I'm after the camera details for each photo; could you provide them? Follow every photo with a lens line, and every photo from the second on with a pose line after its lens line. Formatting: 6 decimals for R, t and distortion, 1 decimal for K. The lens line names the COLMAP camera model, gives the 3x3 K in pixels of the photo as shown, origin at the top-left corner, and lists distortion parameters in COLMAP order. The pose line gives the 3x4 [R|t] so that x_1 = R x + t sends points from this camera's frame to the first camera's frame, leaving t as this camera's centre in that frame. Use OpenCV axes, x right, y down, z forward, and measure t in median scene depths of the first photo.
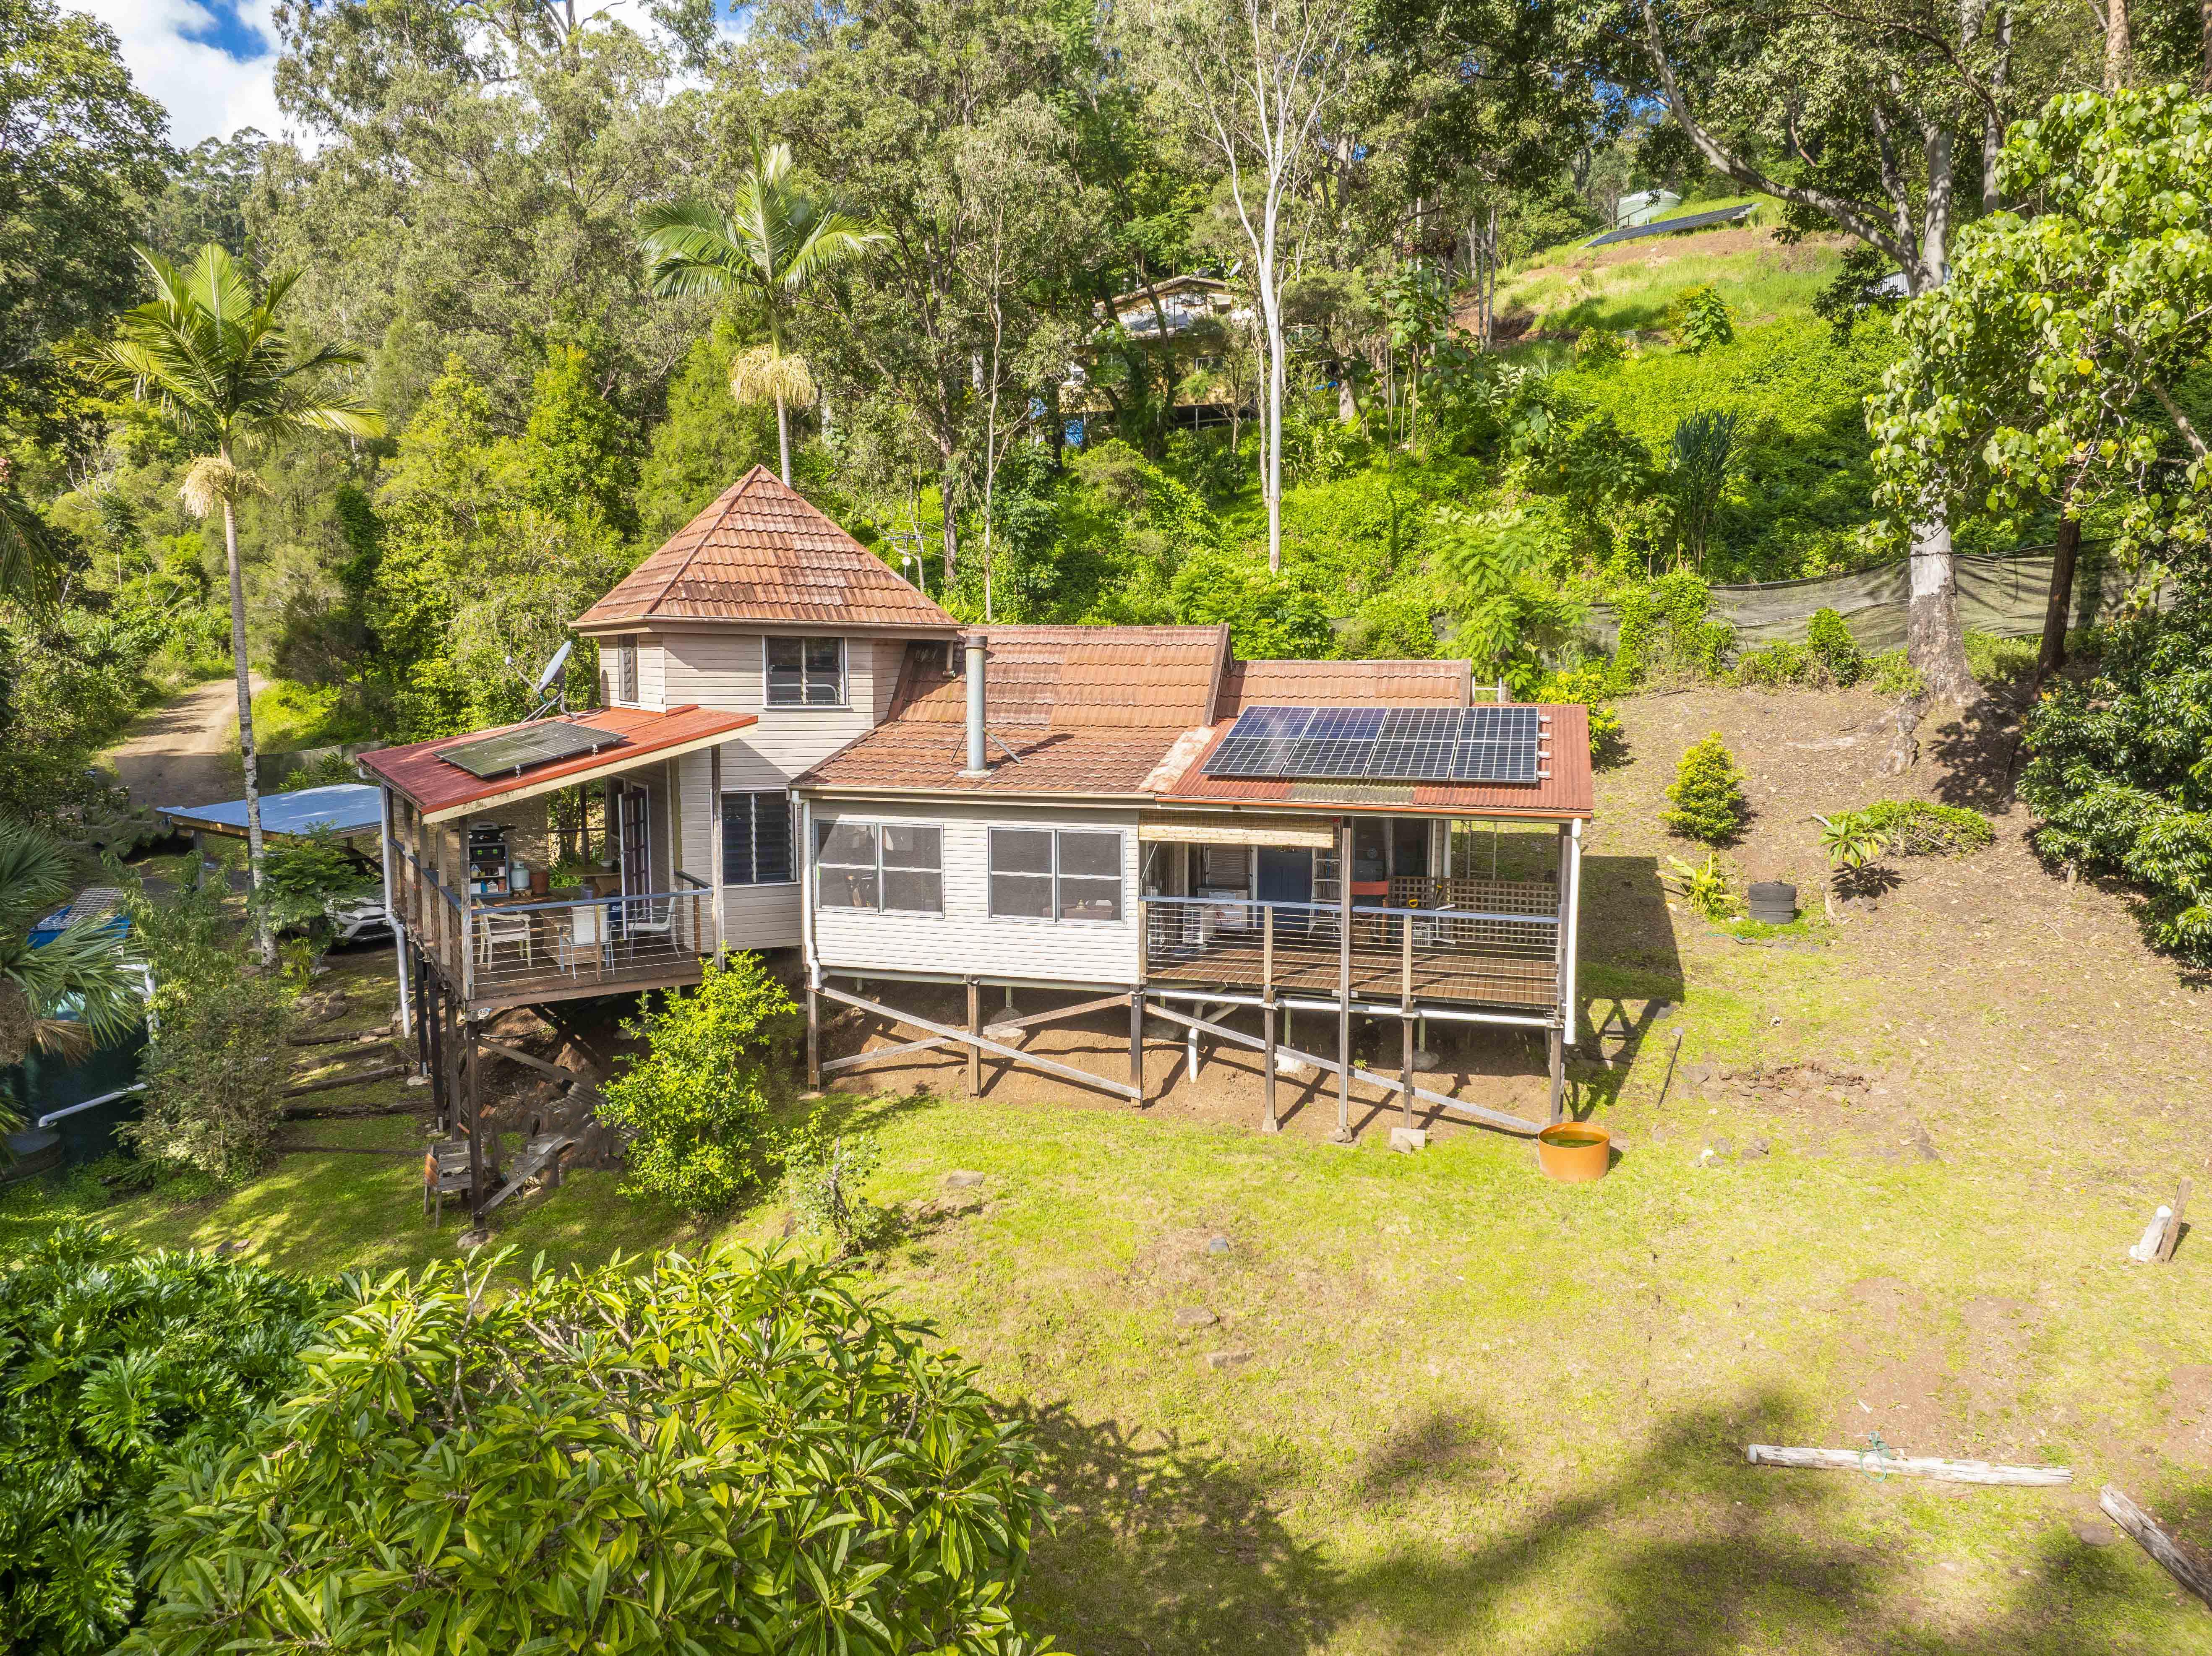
lens RADIAL K [[1545.3, 0, 1104.6], [0, 1545.3, 863.5], [0, 0, 1]] dist [-0.031943, -0.006255]
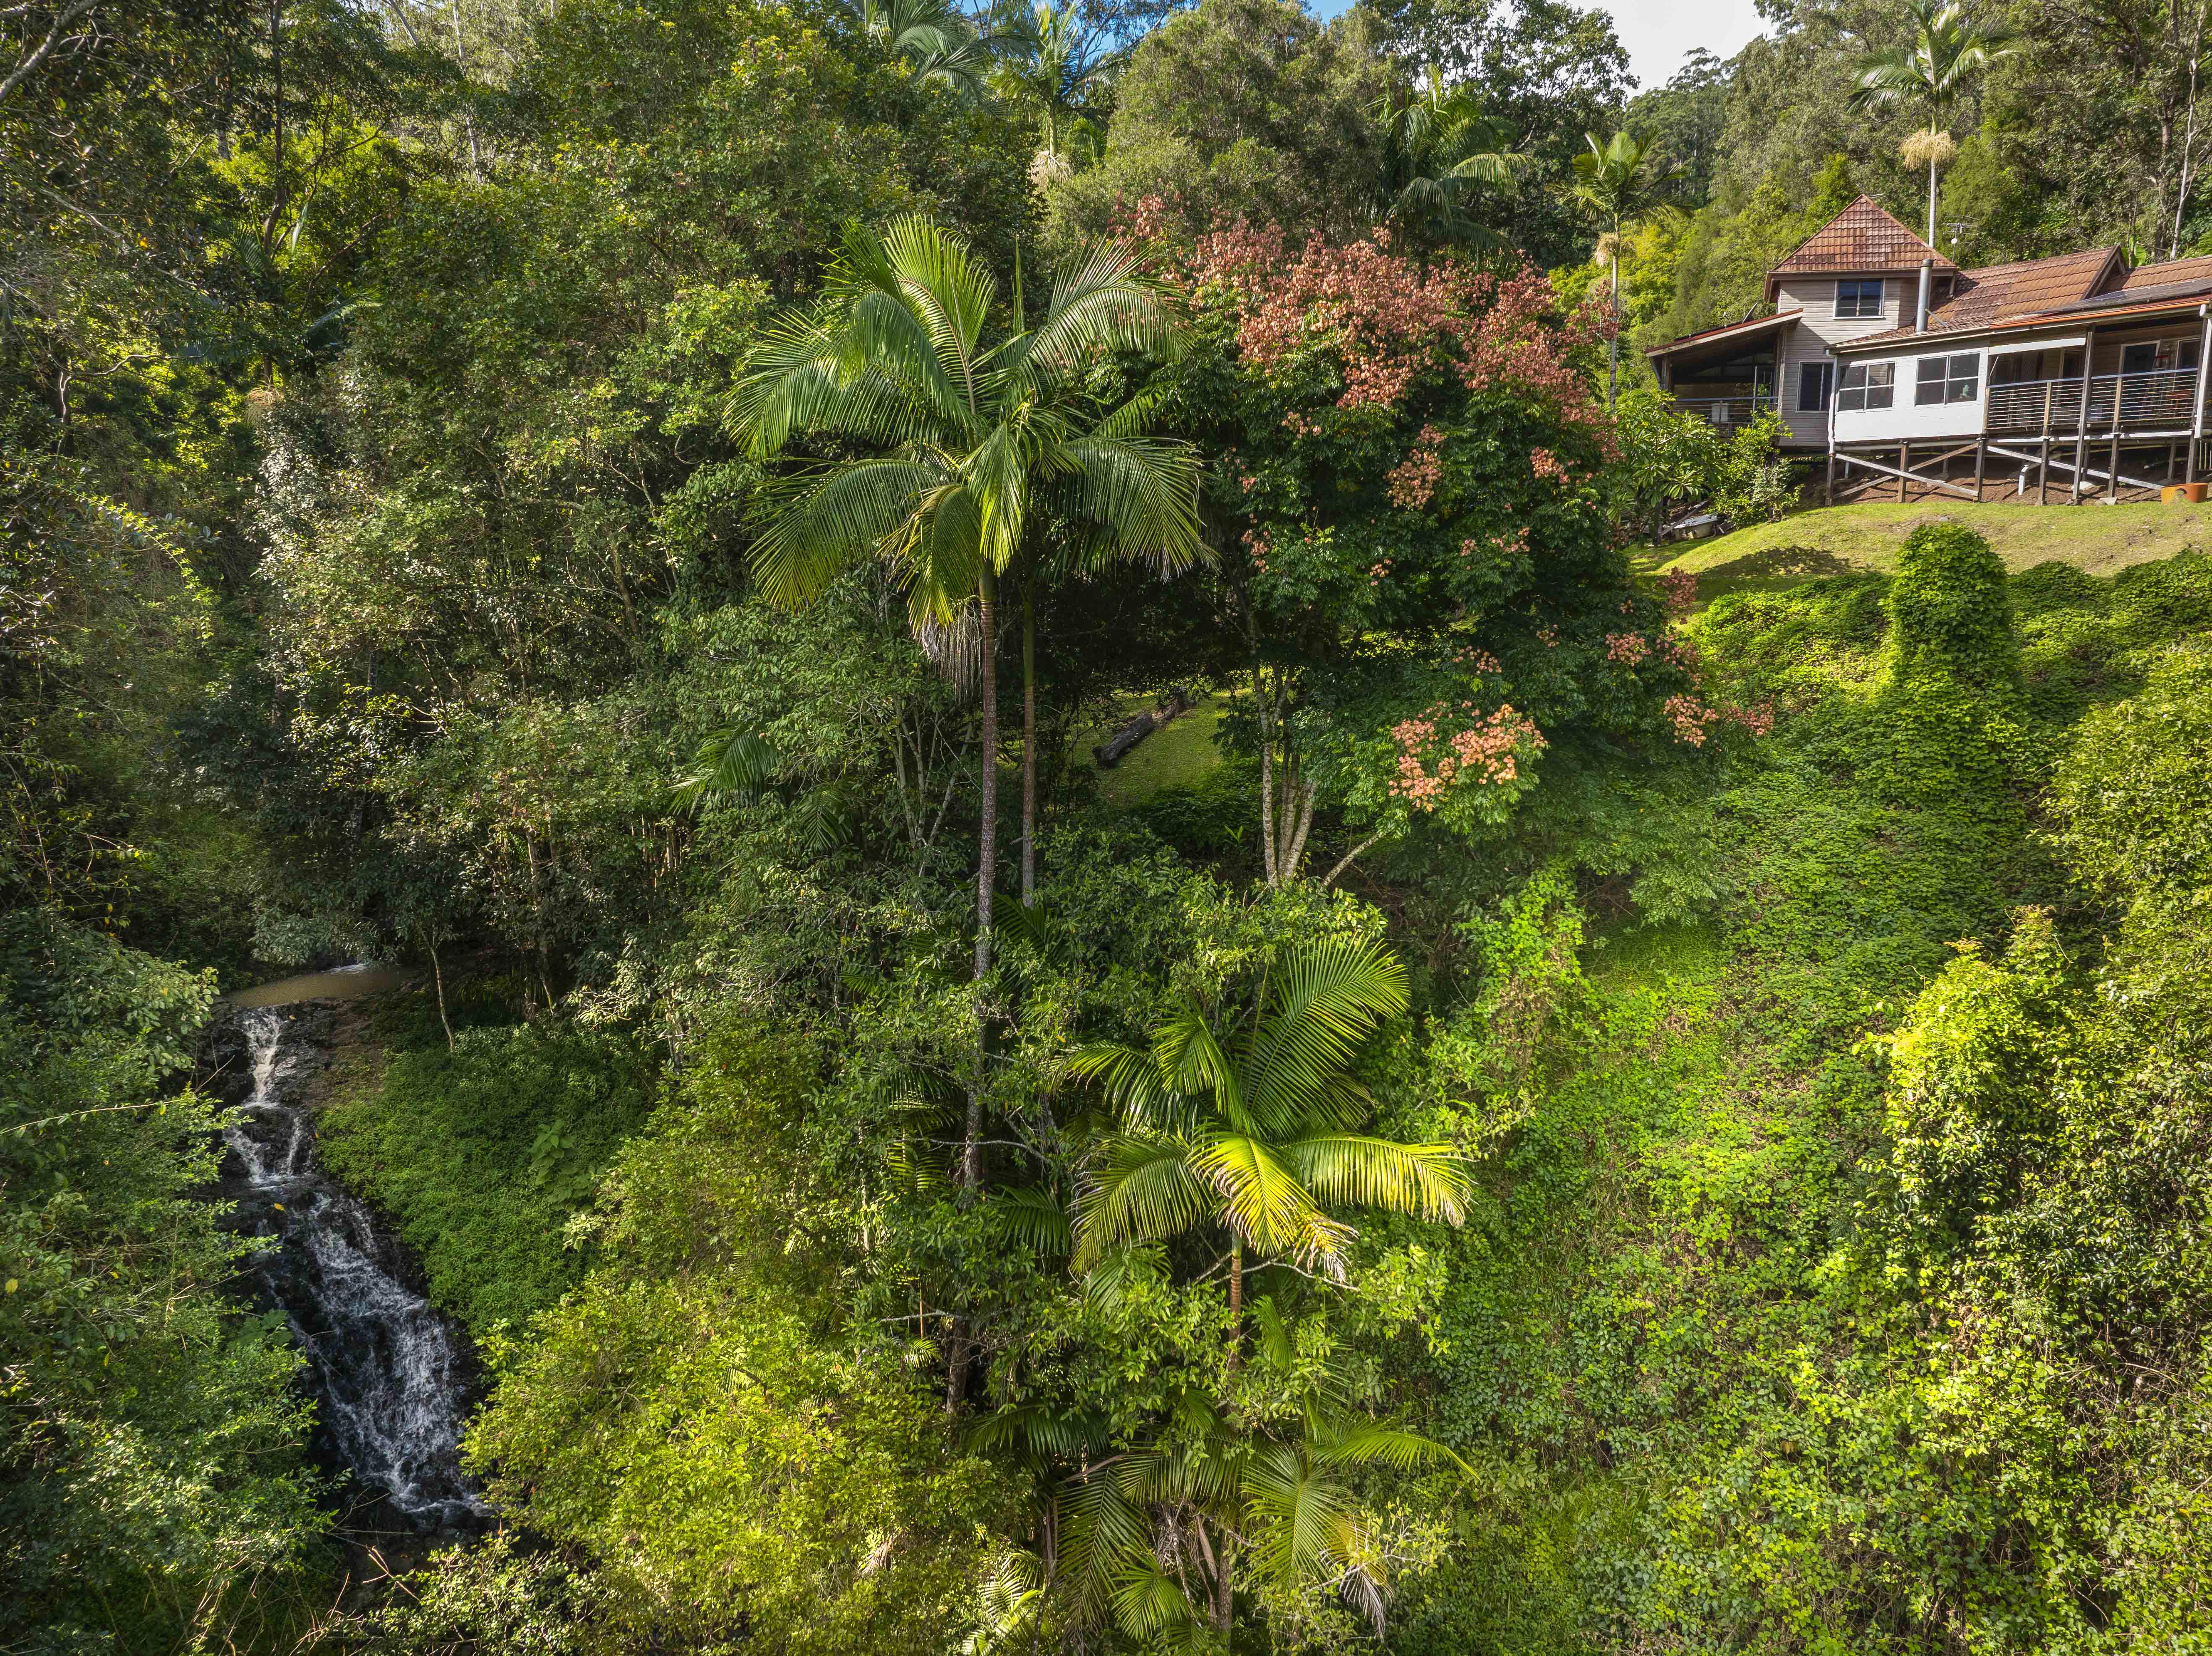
lens RADIAL K [[1575.8, 0, 1120.1], [0, 1575.8, 820.4], [0, 0, 1]] dist [-0.068282, 0.057839]
pose [[0.630943, 0.134656, -0.764054, 0.826684], [-0.099293, 0.990739, 0.092612, 0.453017], [0.769449, 0.017432, 0.638470, -0.974110]]
